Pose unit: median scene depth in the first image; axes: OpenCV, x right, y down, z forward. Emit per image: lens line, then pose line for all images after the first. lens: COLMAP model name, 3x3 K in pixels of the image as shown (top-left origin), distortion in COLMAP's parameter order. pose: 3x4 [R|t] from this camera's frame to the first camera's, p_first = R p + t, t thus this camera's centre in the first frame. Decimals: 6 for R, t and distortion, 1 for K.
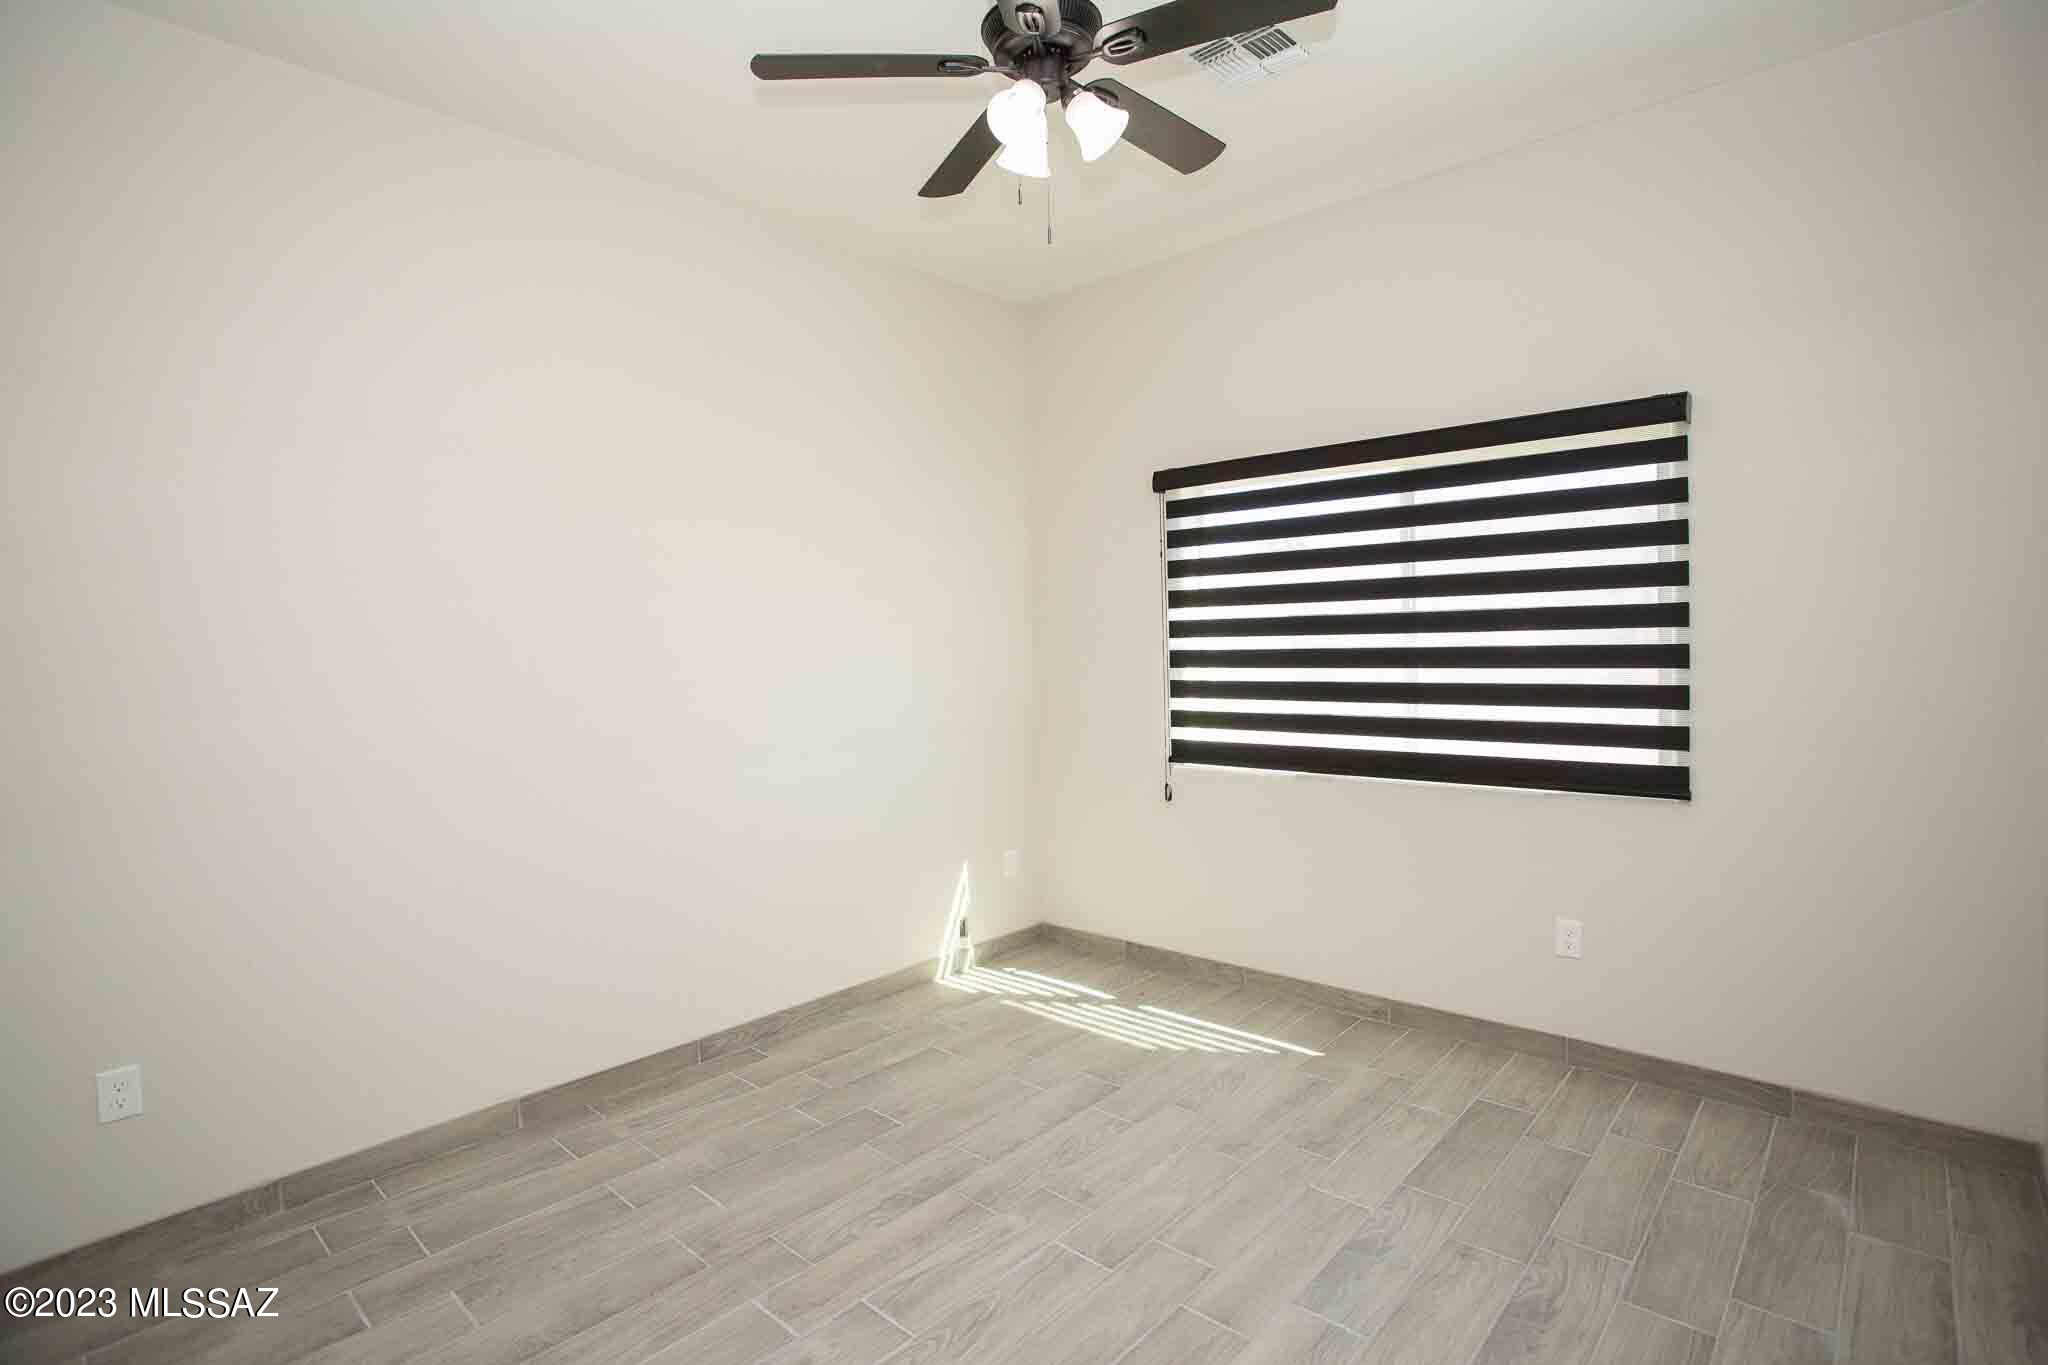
lens RADIAL K [[1030.4, 0, 1024.0], [0, 1030.4, 682.5], [0, 0, 1]] dist [-0.080784, 0.027907]
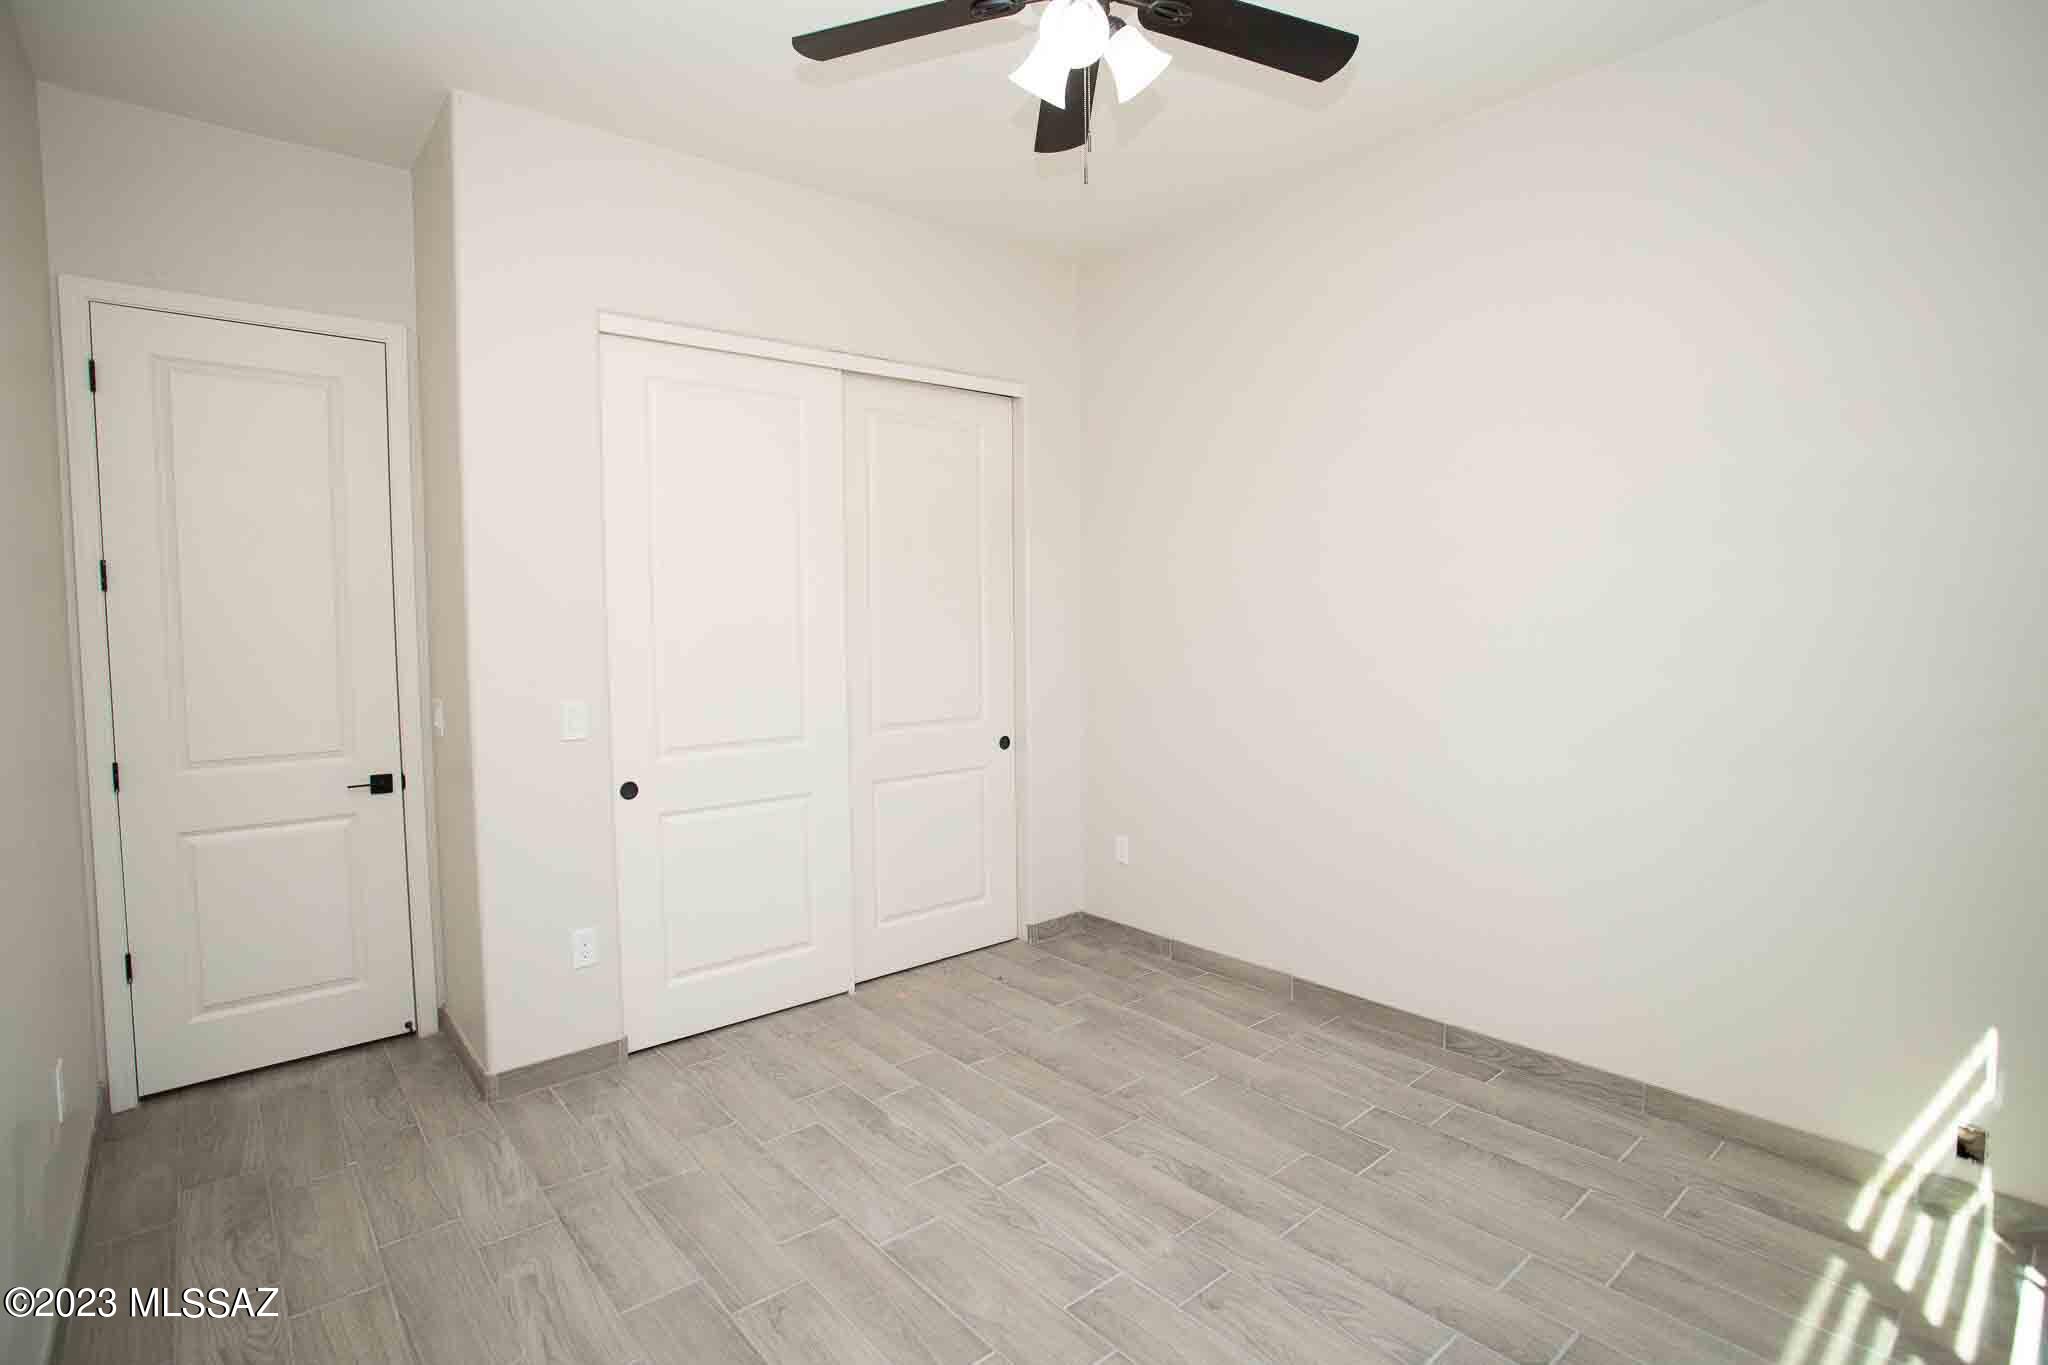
lens RADIAL K [[1030.4, 0, 1024.0], [0, 1030.4, 682.5], [0, 0, 1]] dist [-0.080784, 0.027907]
pose [[-0.156831, 0.096370, -0.982912, 0.729280], [-0.028847, 0.994356, 0.102095, -0.059423], [0.987204, 0.044366, -0.153166, 0.838330]]
